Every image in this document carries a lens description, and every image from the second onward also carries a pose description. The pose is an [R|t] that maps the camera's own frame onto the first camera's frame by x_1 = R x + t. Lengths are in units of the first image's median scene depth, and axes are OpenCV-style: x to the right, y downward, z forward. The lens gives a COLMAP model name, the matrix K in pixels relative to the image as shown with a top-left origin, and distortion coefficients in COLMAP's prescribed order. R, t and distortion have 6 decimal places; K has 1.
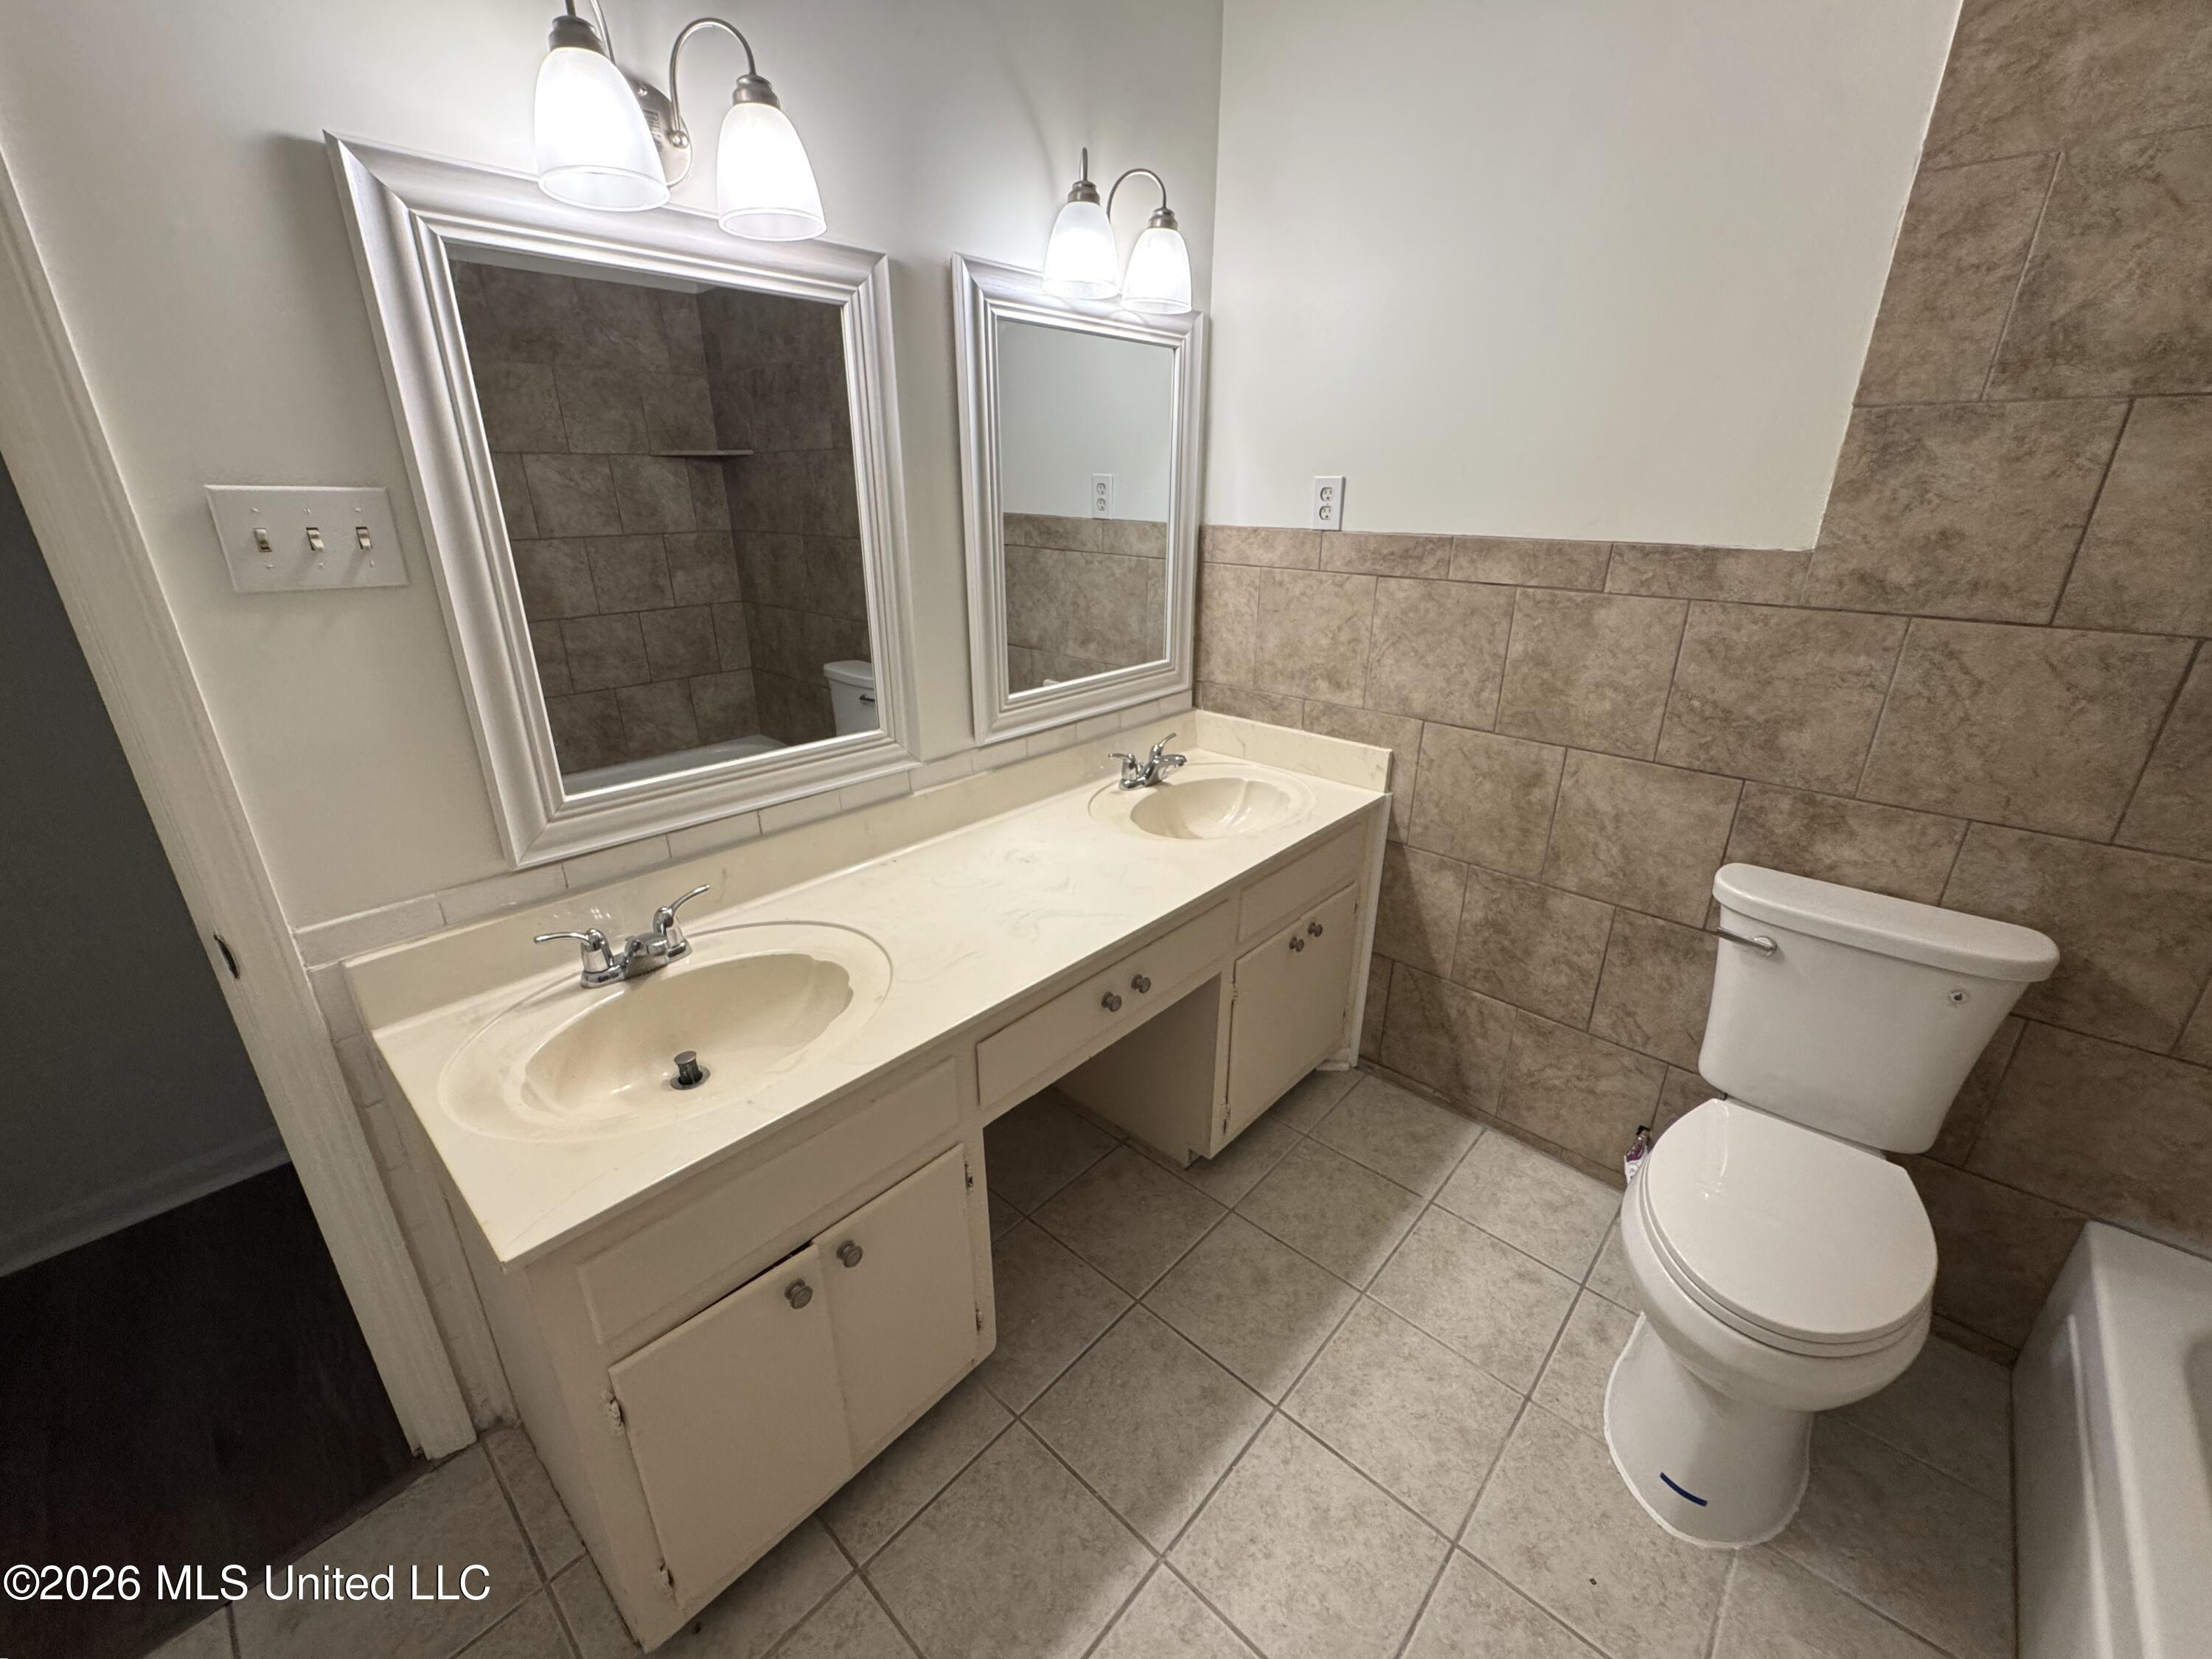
lens RADIAL K [[891.2, 0, 1106.0], [0, 891.2, 829.5], [0, 0, 1]] dist [-0.000902, -0.000099]
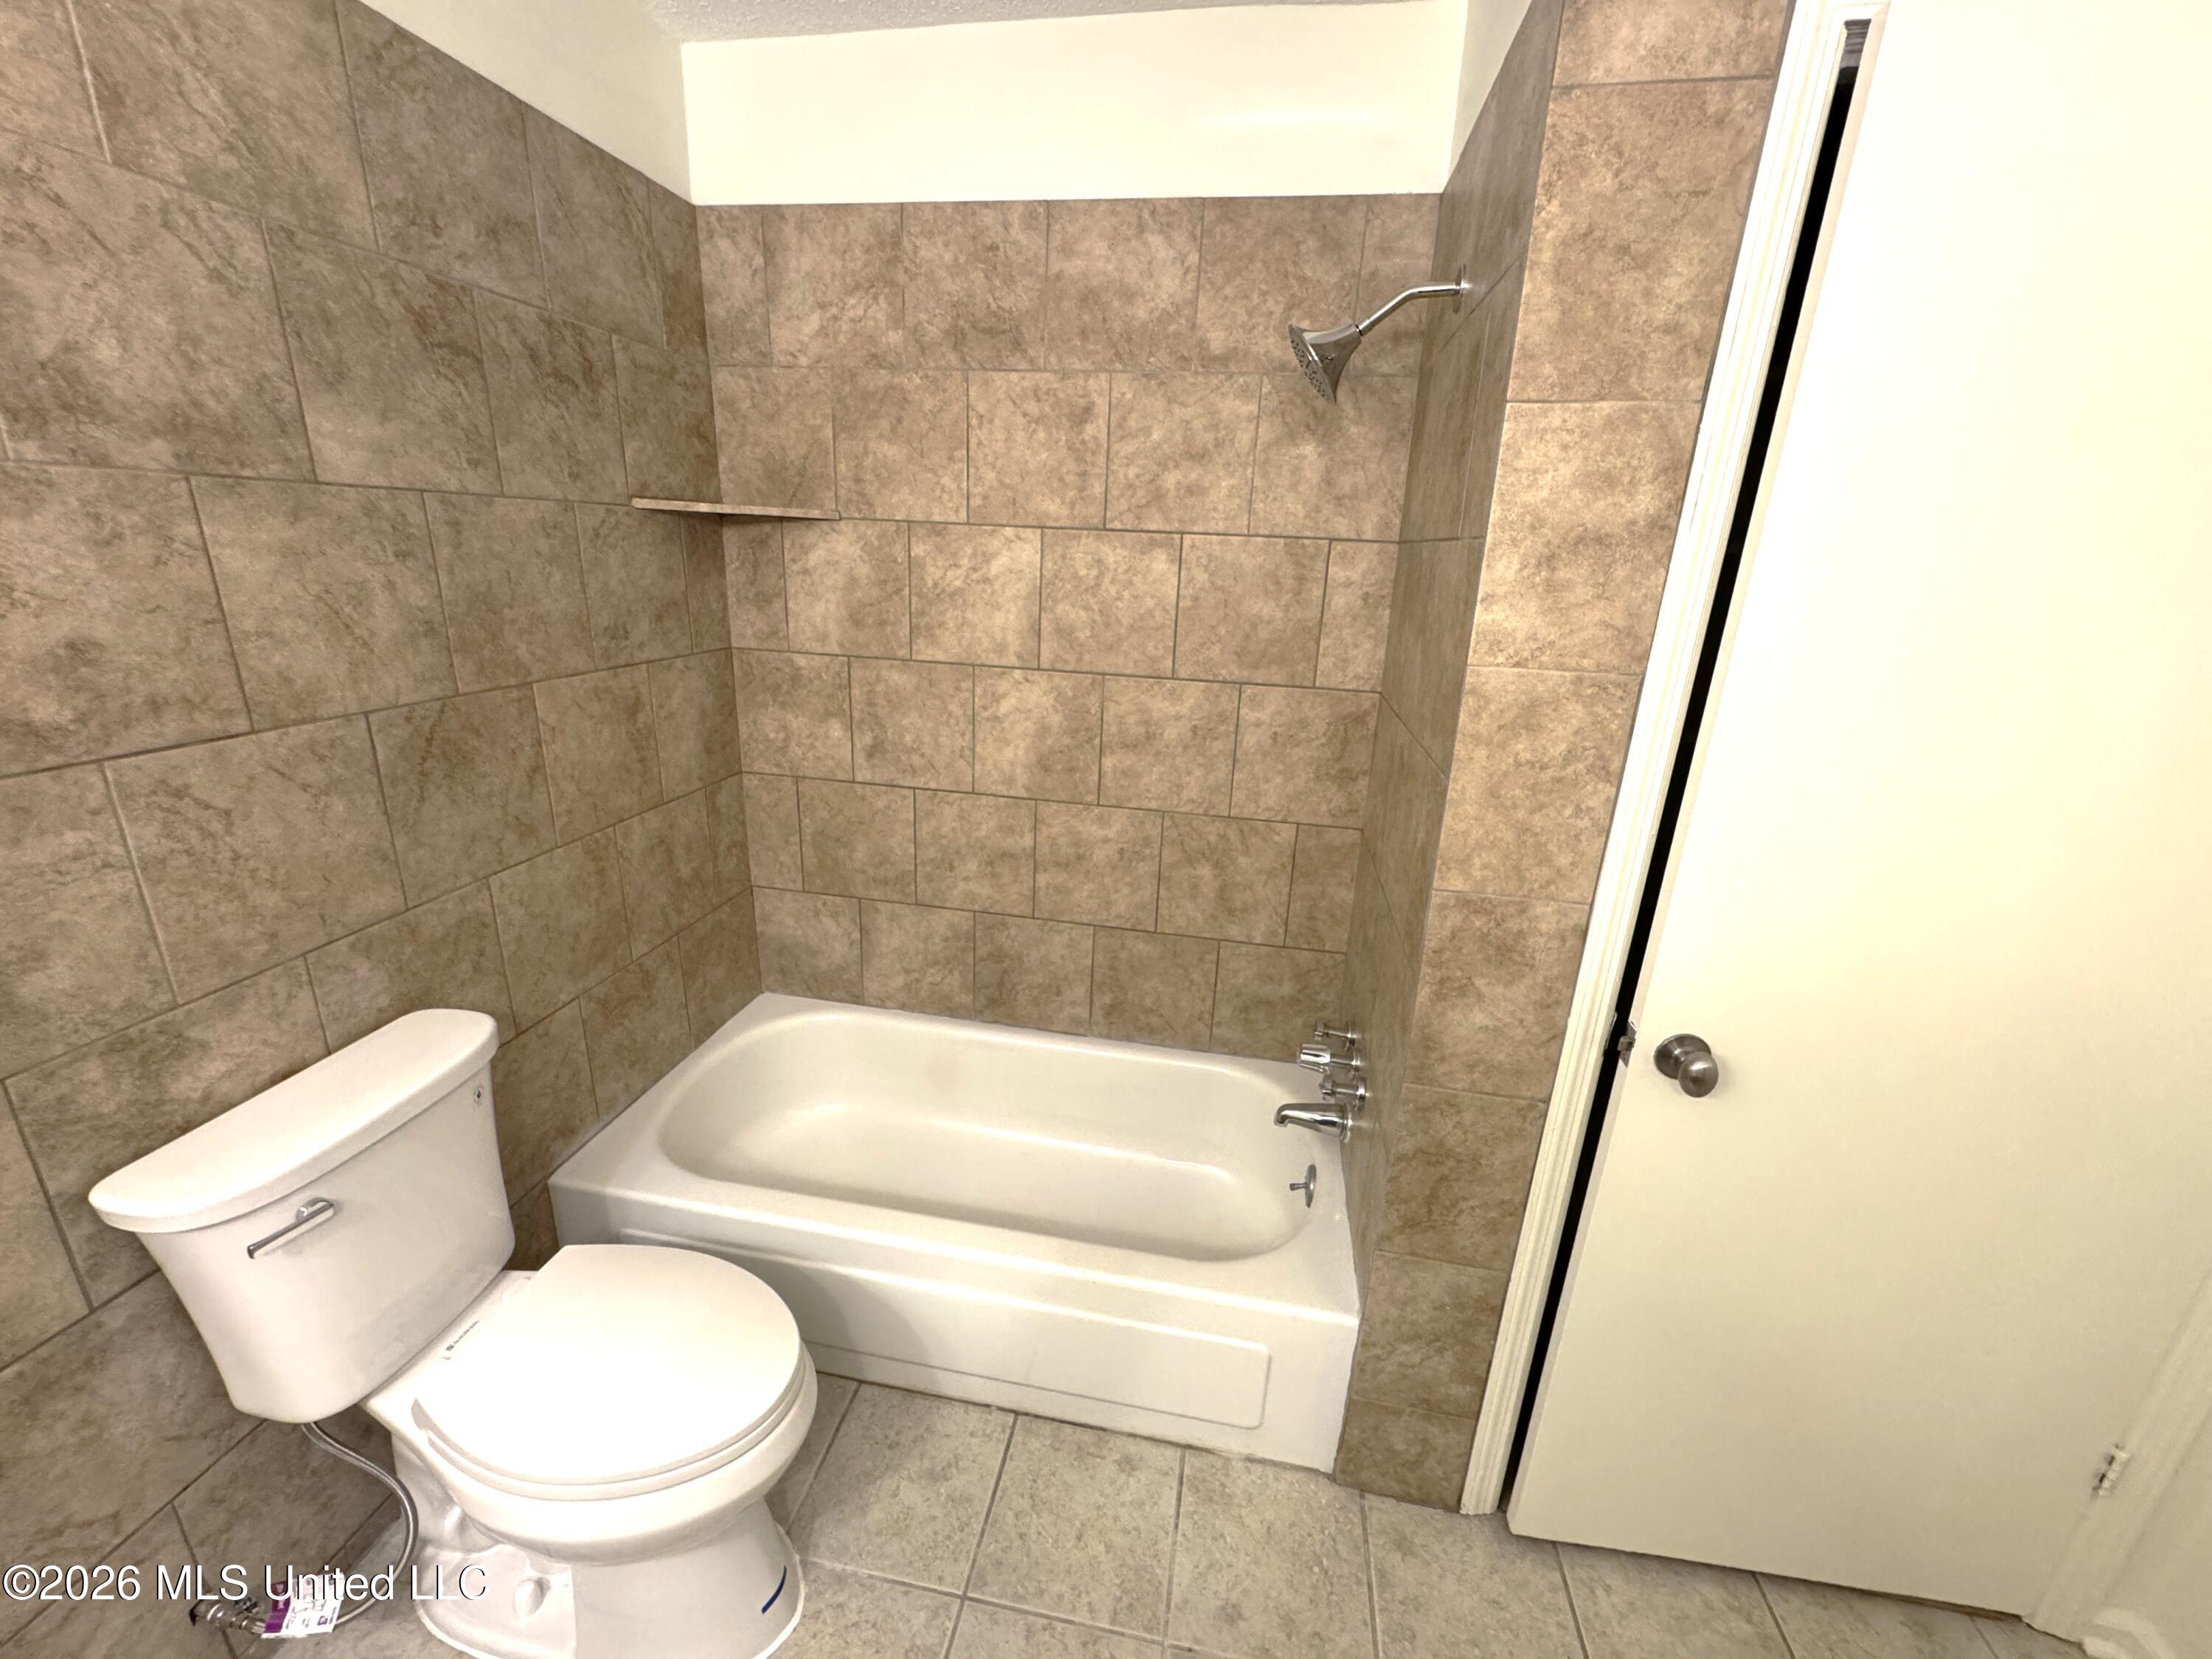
lens RADIAL K [[891.2, 0, 1106.0], [0, 891.2, 829.5], [0, 0, 1]] dist [-0.000902, -0.000099]
pose [[-0.537647, -0.283053, 0.794240, -0.086560], [0.269760, 0.834714, 0.480086, -0.320013], [-0.798853, 0.472371, -0.372425, 0.663649]]
